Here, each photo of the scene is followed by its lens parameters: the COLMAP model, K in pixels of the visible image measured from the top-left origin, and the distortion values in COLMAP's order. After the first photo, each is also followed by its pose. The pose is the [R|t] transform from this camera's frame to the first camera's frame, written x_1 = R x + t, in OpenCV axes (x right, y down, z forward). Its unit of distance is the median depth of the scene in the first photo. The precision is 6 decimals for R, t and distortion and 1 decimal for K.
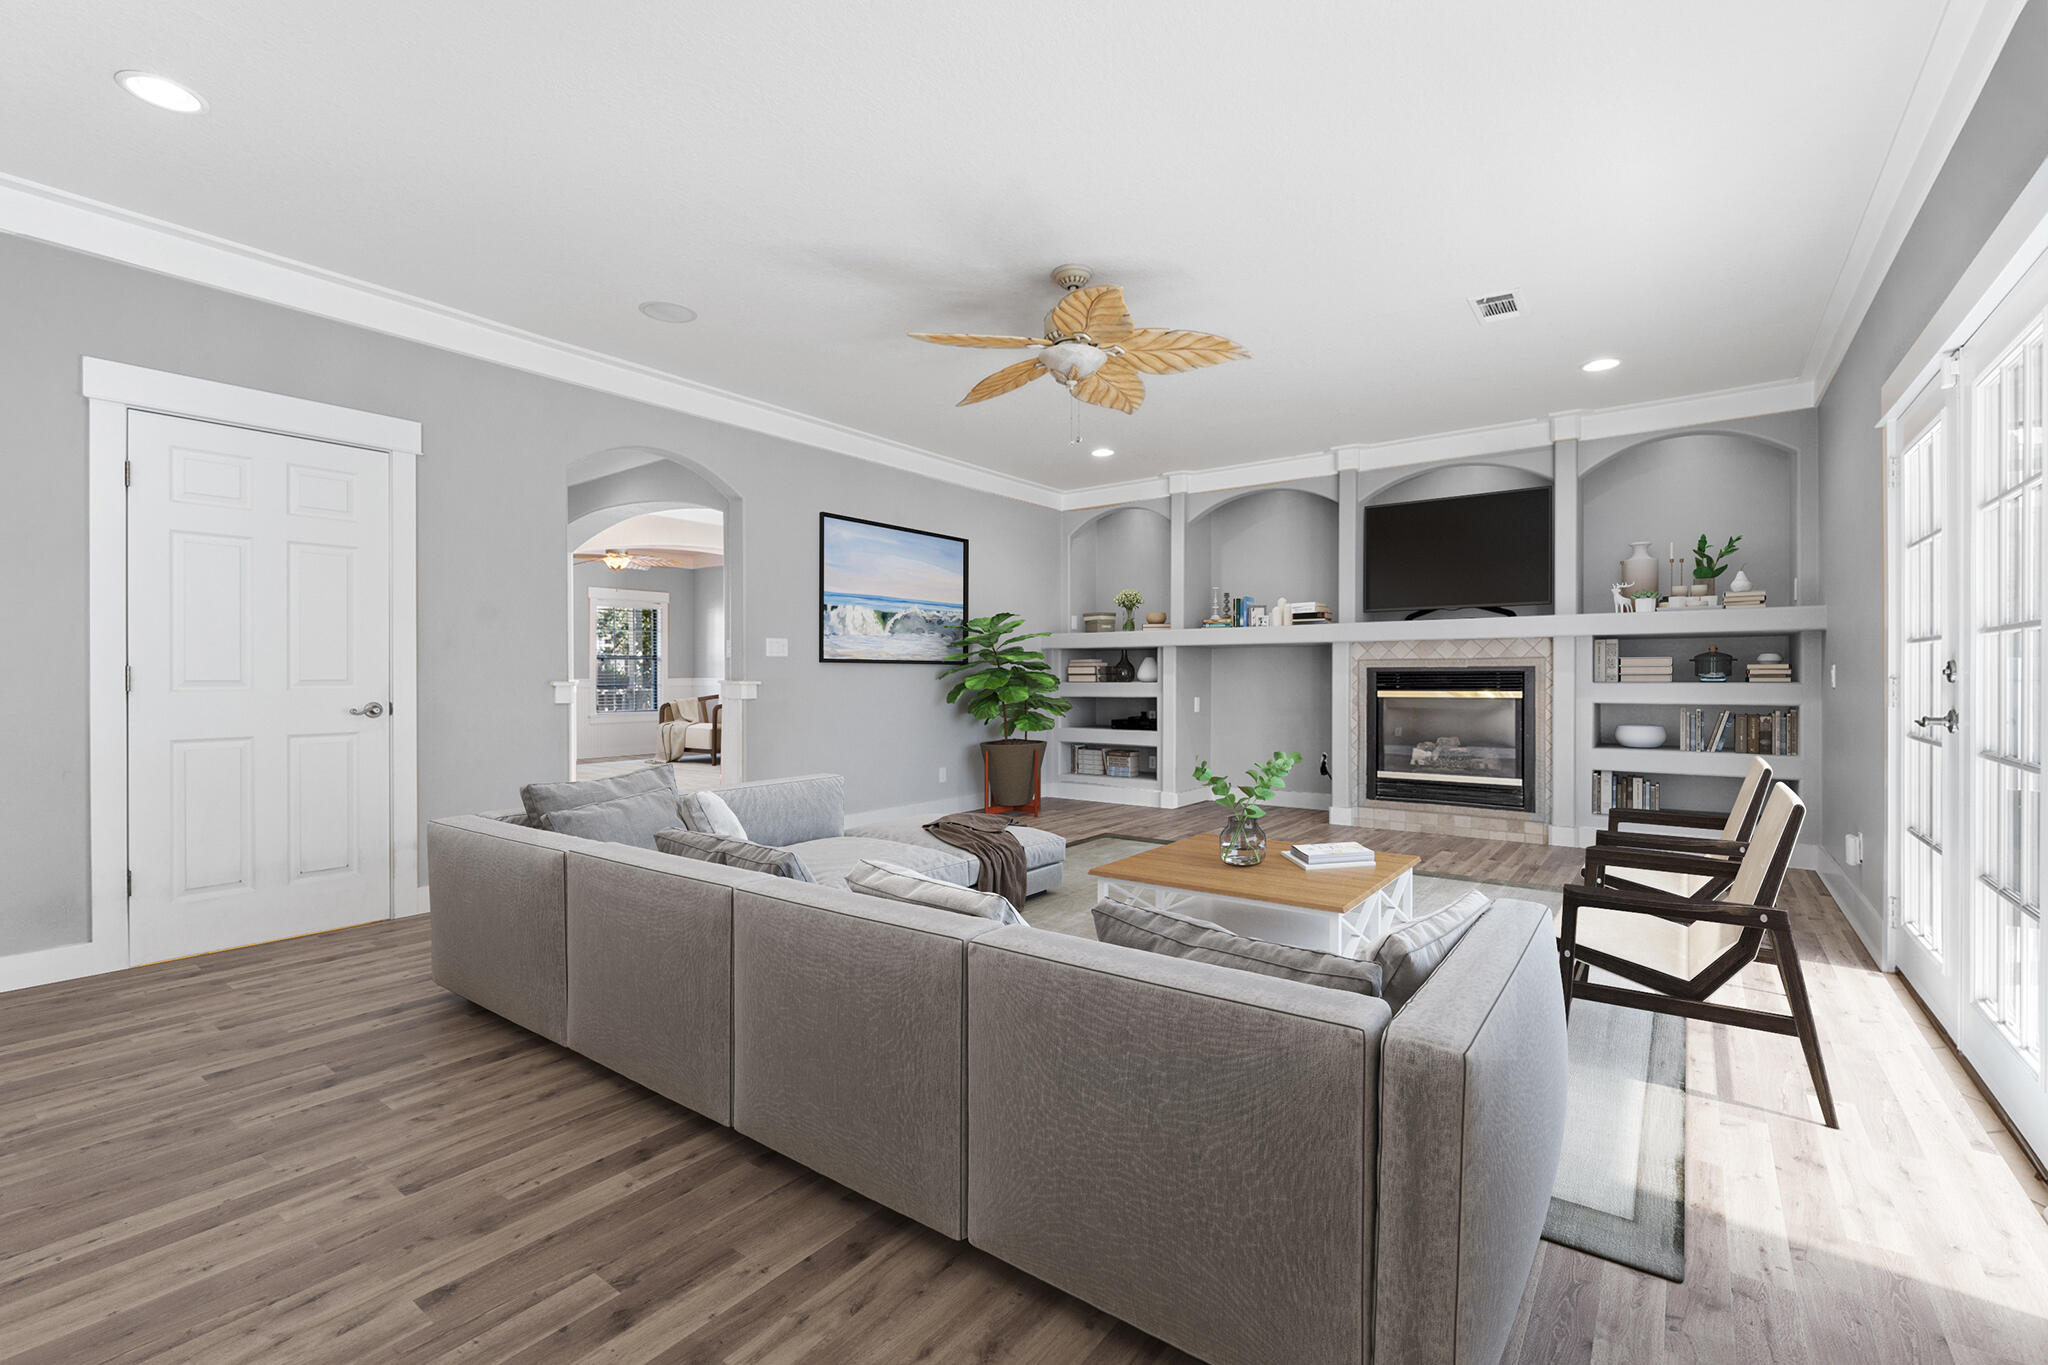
lens RADIAL K [[870.8, 0, 1030.8], [0, 870.8, 684.1], [0, 0, 1]] dist [-0.004667, -0.000758]
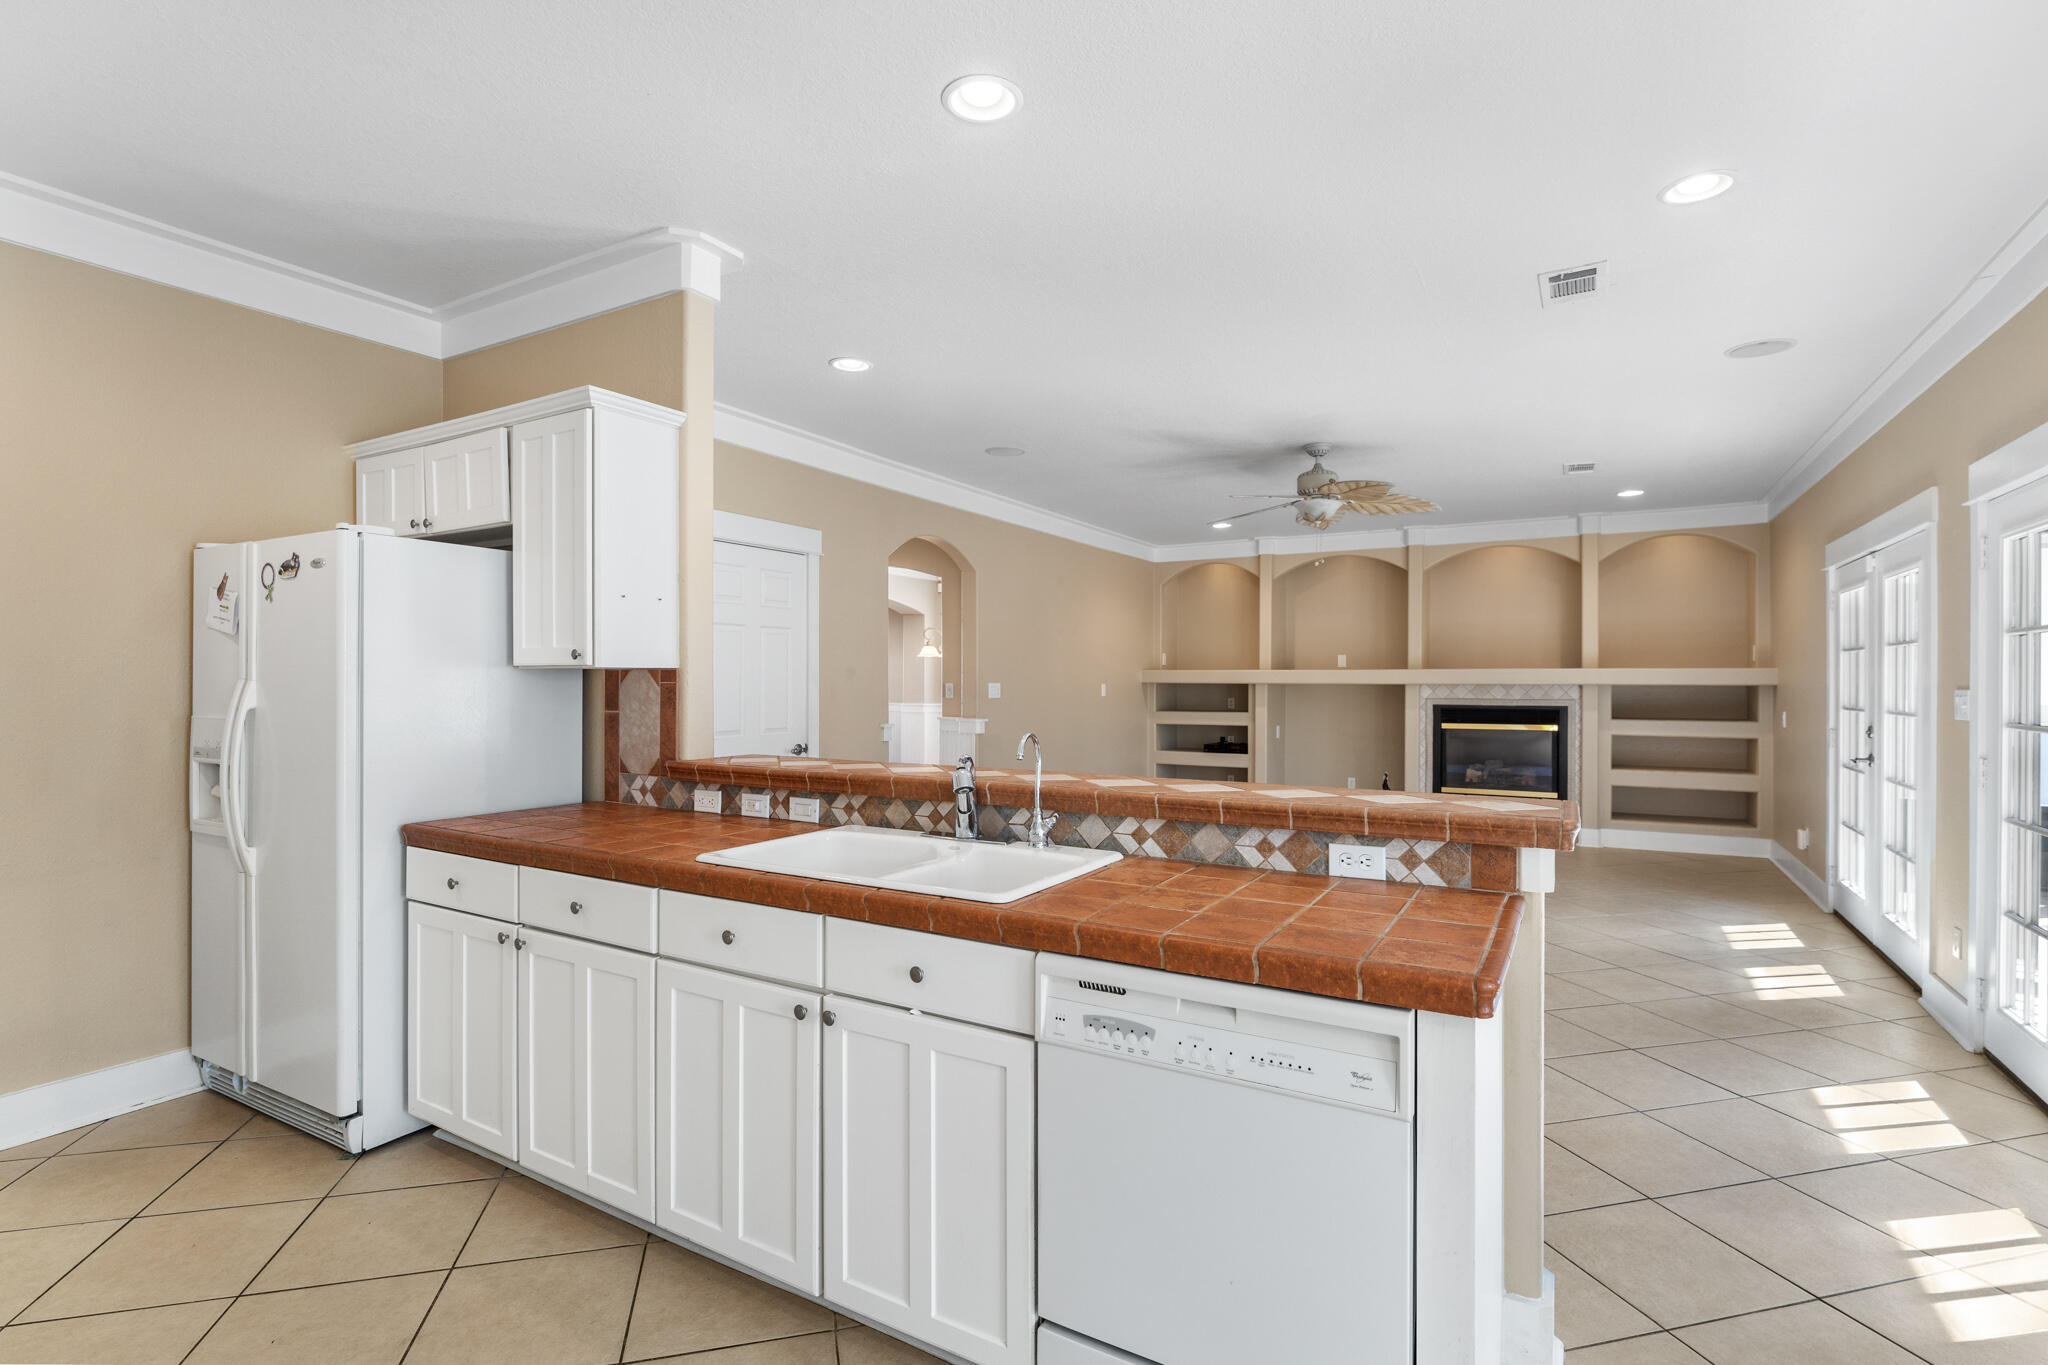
lens RADIAL K [[946.8, 0, 1016.0], [0, 946.8, 689.8], [0, 0, 1]] dist [-0.014147, 0.000430]
pose [[0.994765, 0.003065, 0.102145, -0.396191], [-0.003078, 0.999995, -0.000024, -0.043494], [-0.102145, -0.000290, 0.994770, -0.330477]]
